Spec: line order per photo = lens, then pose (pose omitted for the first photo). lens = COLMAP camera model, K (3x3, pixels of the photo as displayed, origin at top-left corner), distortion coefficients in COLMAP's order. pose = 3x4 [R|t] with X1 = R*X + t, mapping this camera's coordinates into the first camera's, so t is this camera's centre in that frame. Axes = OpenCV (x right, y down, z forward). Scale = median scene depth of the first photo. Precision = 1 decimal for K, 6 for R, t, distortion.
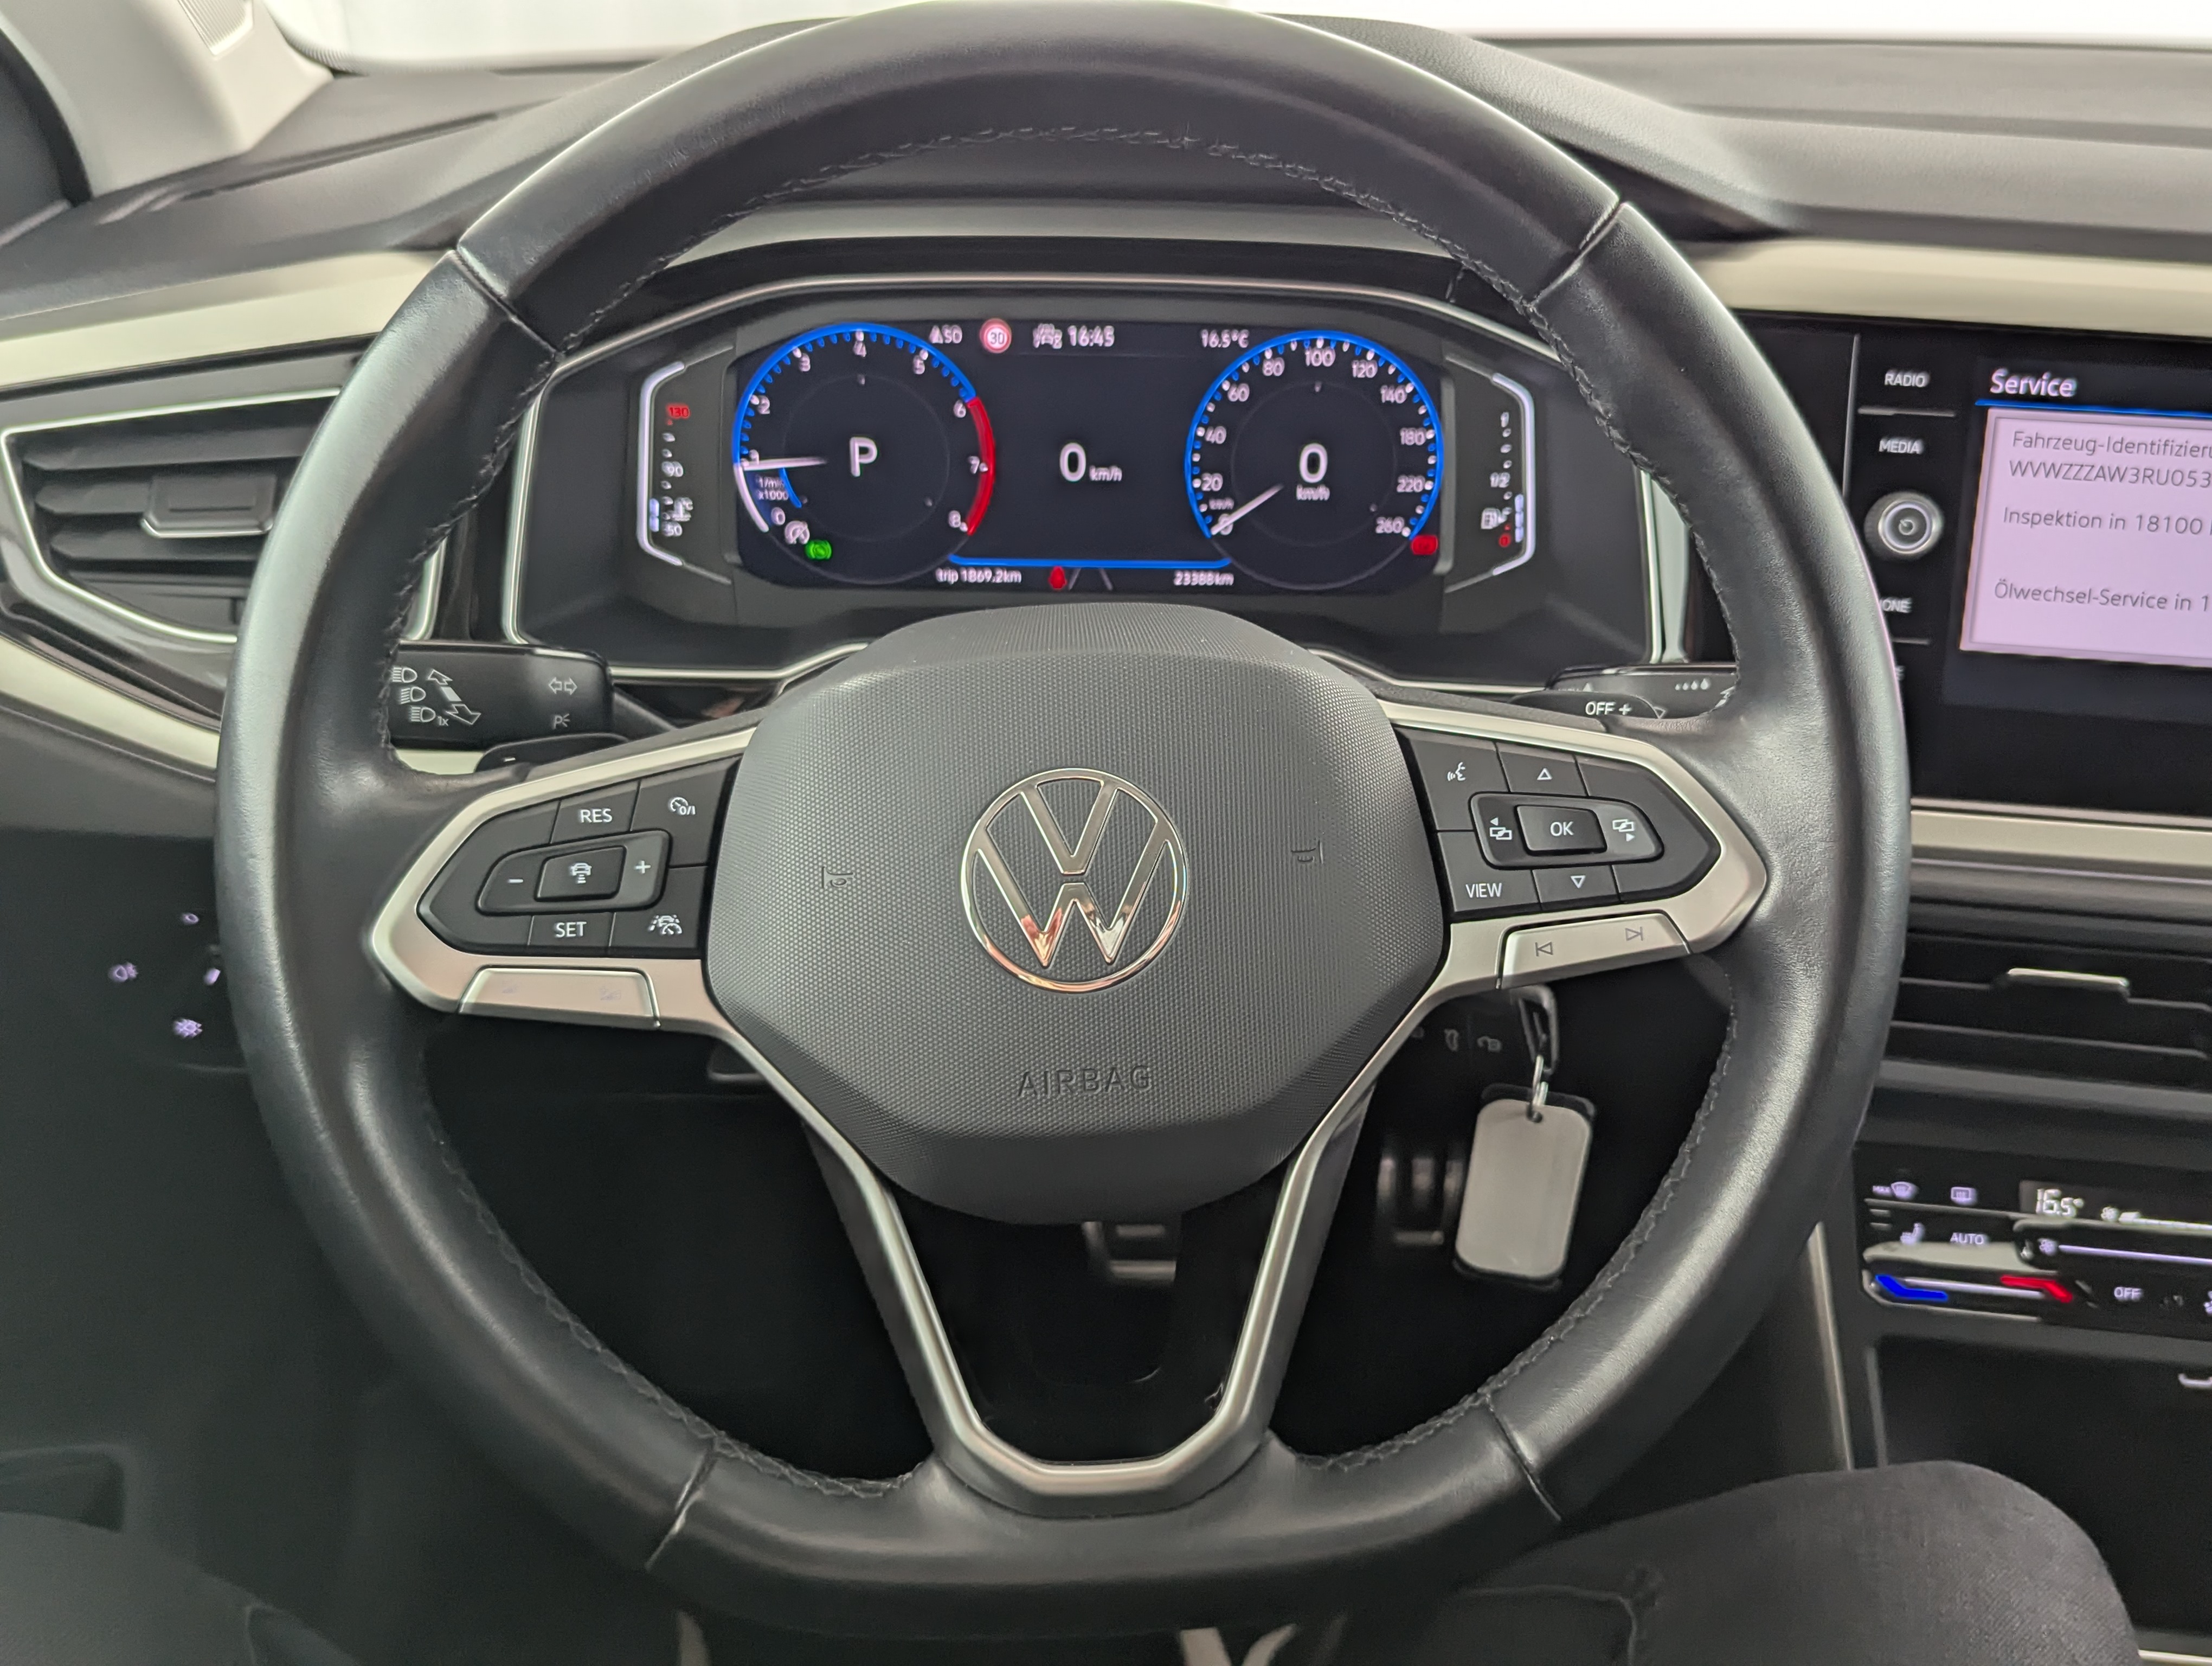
lens RADIAL K [[1948.2, 0, 1152.9], [0, 1948.2, 834.0], [0, 0, 1]] dist [0.006260, -0.032011]
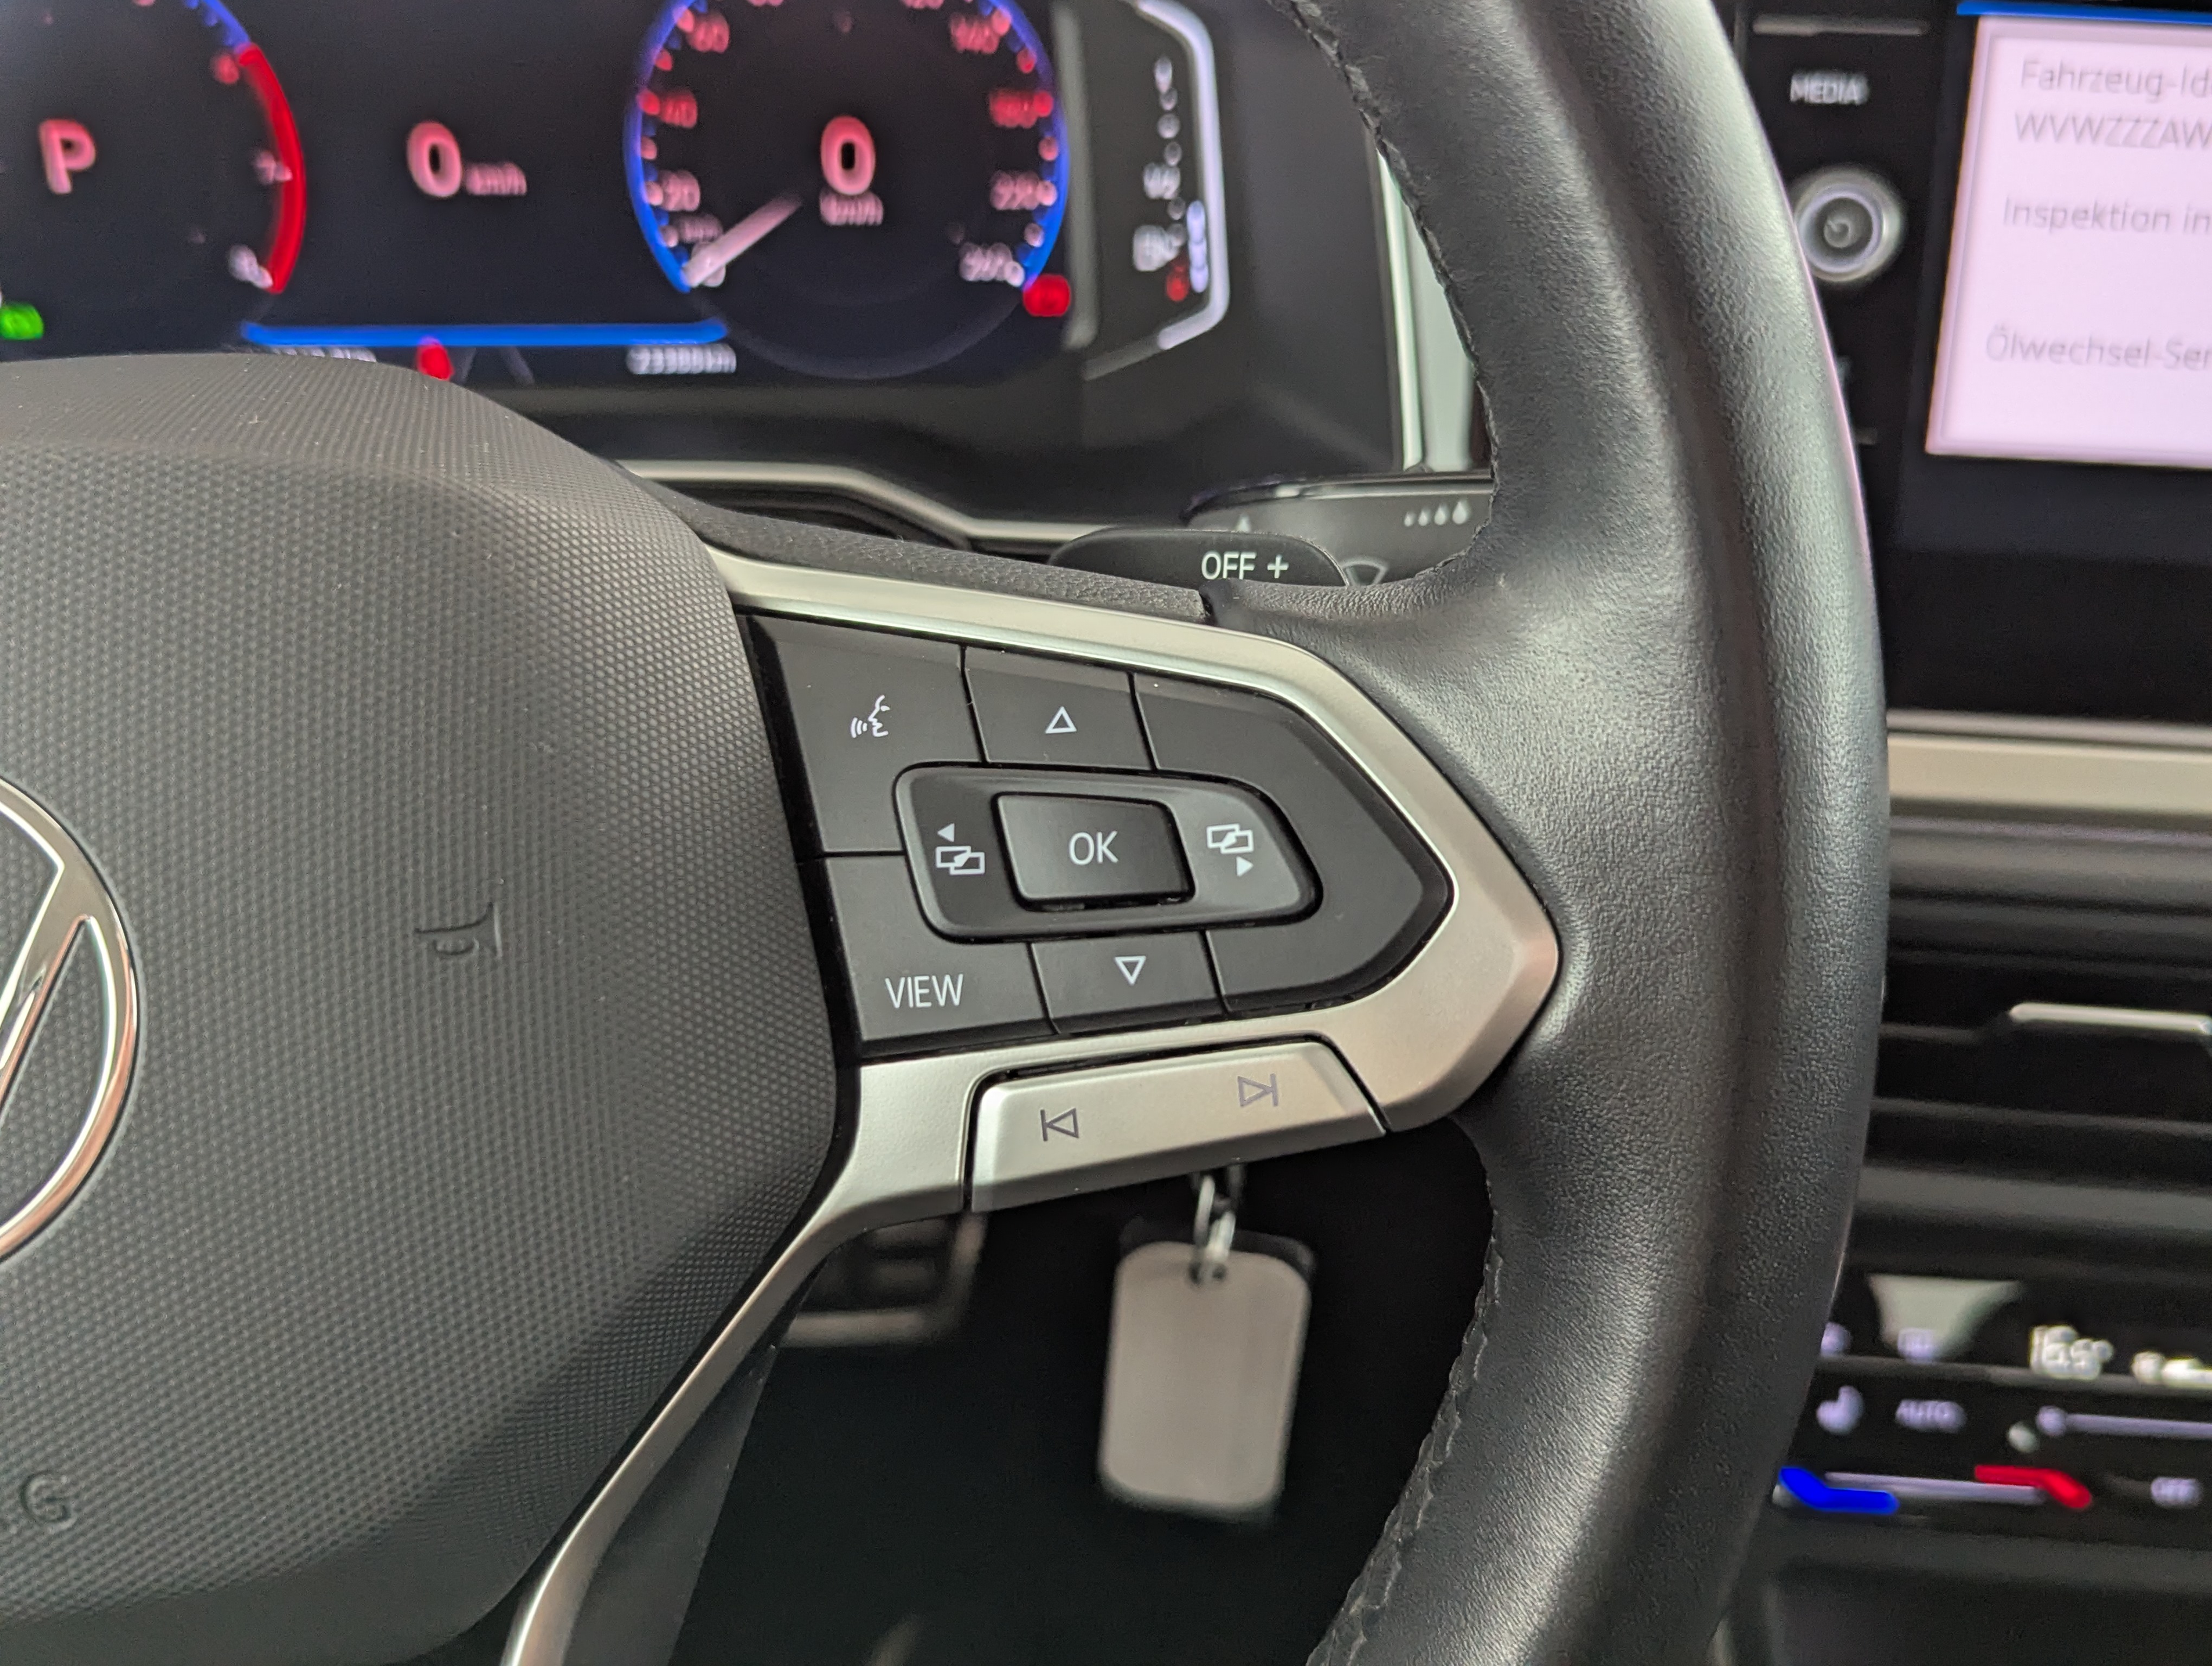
lens RADIAL K [[1948.2, 0, 1151.5], [0, 1948.2, 850.4], [0, 0, 1]] dist [0.006260, -0.032011]
pose [[0.998160, -0.028281, 0.053629, 0.139067], [0.024094, 0.996727, 0.077164, -0.024545], [-0.055636, -0.075730, 0.995575, 0.396467]]
